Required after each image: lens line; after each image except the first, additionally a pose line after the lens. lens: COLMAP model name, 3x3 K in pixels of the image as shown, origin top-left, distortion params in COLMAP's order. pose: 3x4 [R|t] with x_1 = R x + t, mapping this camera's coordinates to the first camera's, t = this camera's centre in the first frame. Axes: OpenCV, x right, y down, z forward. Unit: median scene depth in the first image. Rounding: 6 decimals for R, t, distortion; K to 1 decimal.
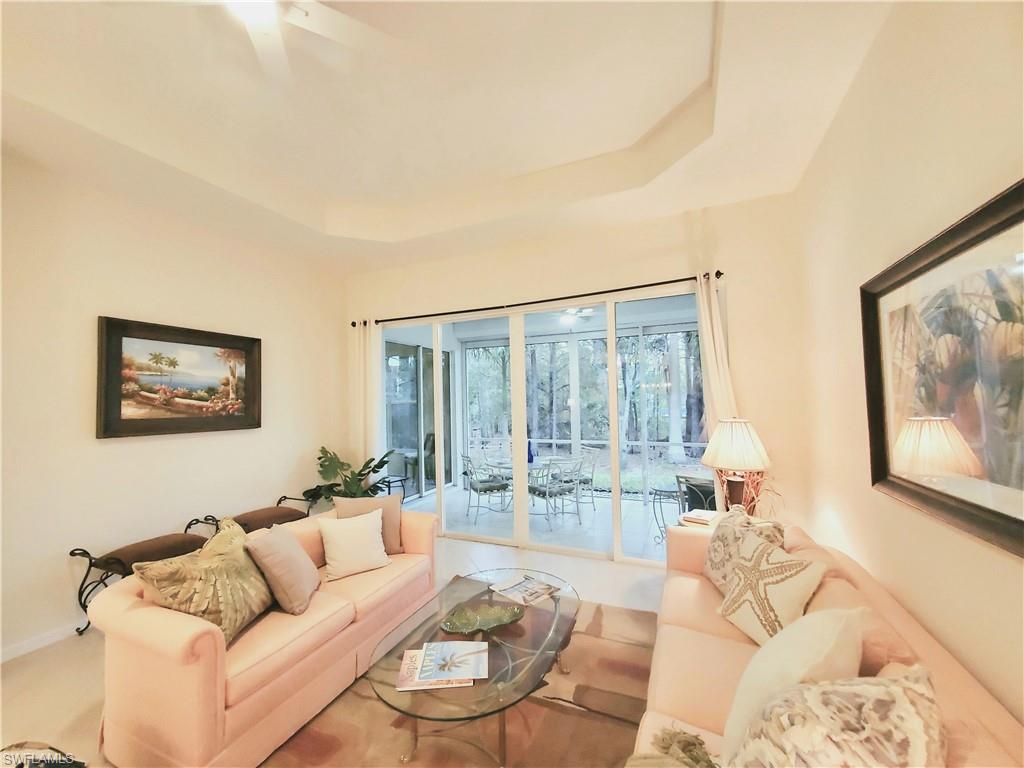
lens RADIAL K [[410.2, 0, 514.6], [0, 410.2, 385.5], [0, 0, 1]] dist [0.008596, -0.001702]
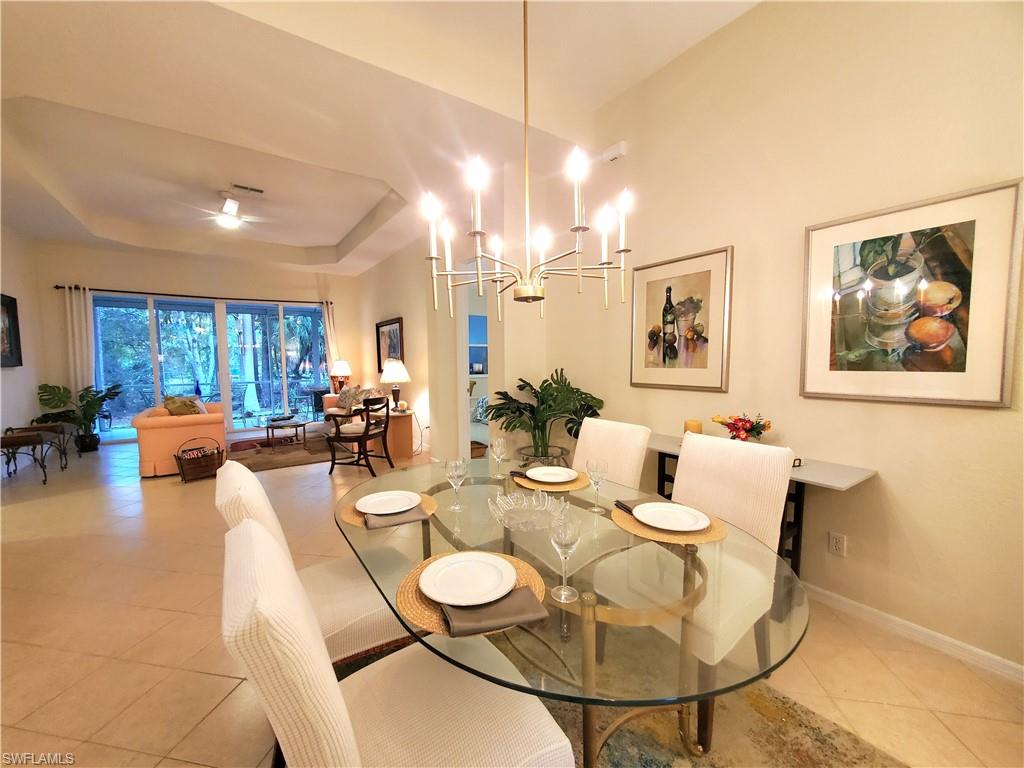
lens RADIAL K [[410.2, 0, 508.9], [0, 410.2, 384.5], [0, 0, 1]] dist [0.008596, -0.001702]
pose [[0.539569, -0.034604, 0.841230, -1.097806], [-0.044610, 0.996577, 0.069607, 0.001891], [-0.840758, -0.075086, 0.536179, -1.355341]]
